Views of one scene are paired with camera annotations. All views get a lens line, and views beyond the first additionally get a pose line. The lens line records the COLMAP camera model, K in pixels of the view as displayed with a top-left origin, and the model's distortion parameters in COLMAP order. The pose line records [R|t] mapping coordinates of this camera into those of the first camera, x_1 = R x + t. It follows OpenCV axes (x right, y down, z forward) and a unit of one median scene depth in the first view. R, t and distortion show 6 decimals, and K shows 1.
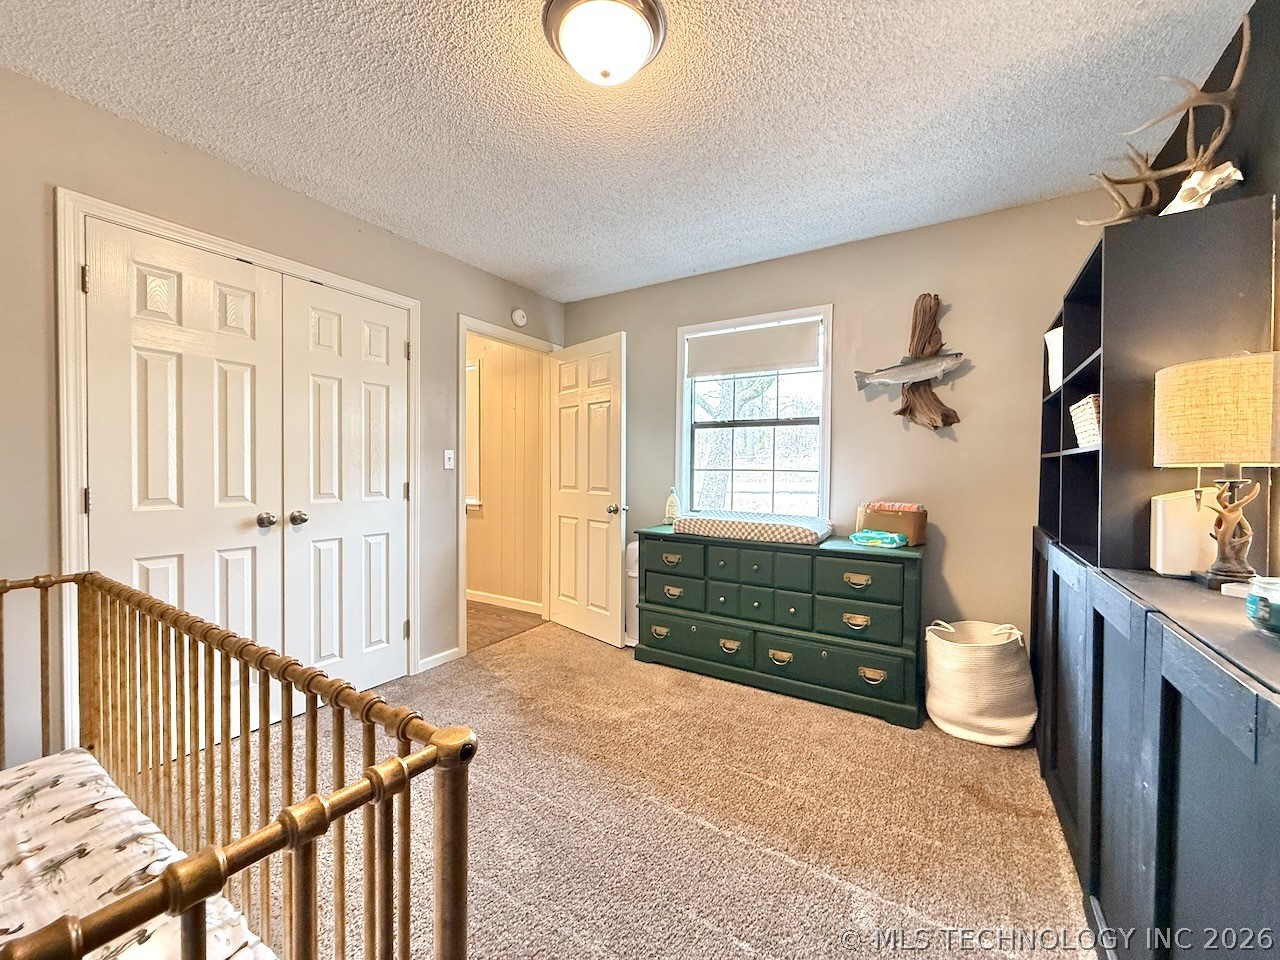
lens RADIAL K [[512.4, 0, 643.9], [0, 512.4, 486.4], [0, 0, 1]] dist [0.002406, 0.001379]
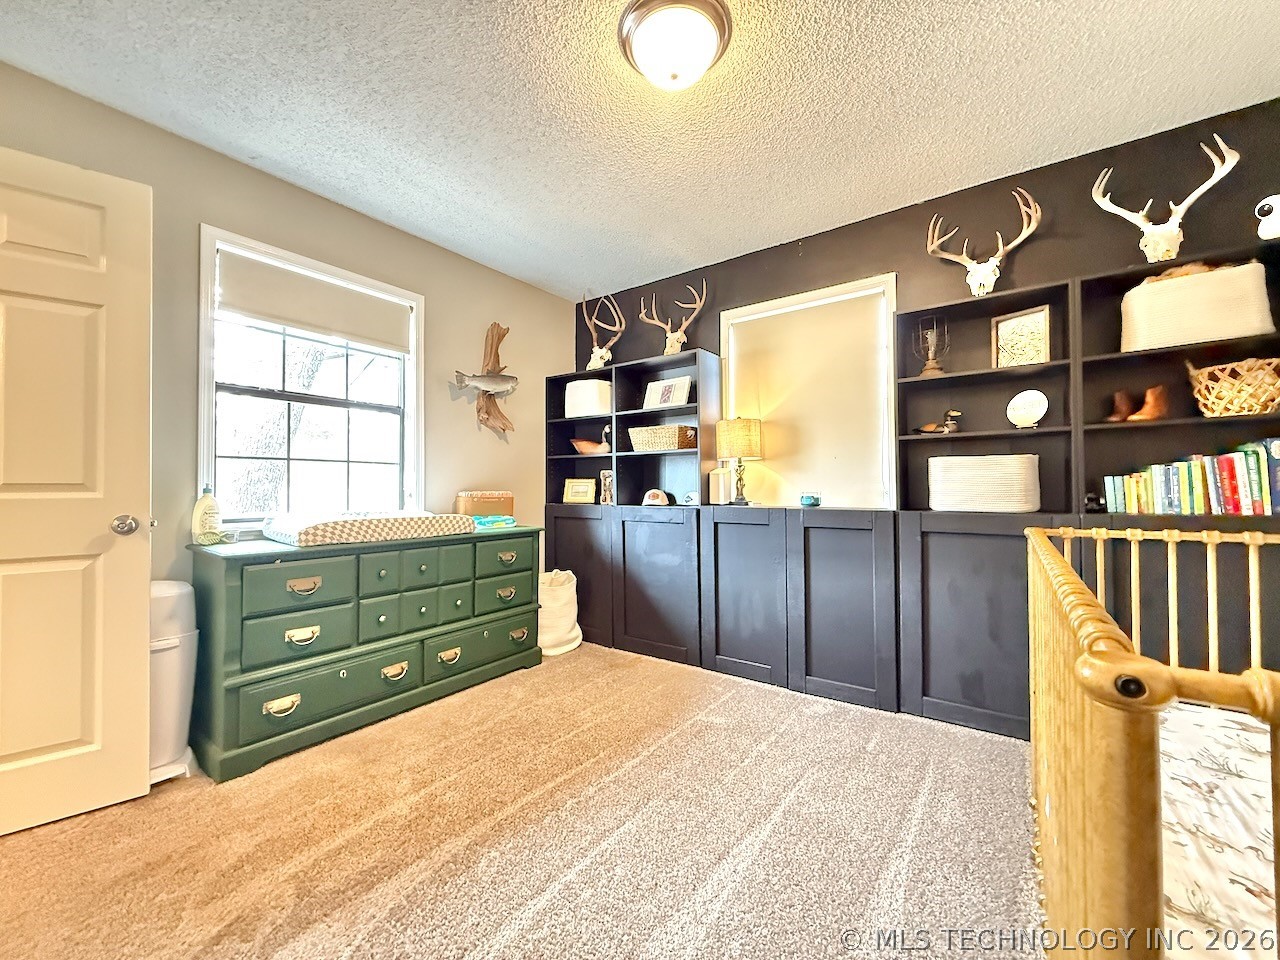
lens RADIAL K [[512.4, 0, 637.2], [0, 512.4, 476.2], [0, 0, 1]] dist [0.002406, 0.001379]
pose [[0.057850, 0.012799, 0.998243, -0.646940], [0.029866, 0.999448, -0.014546, 0.023429], [-0.997878, 0.030655, 0.057436, 0.570838]]
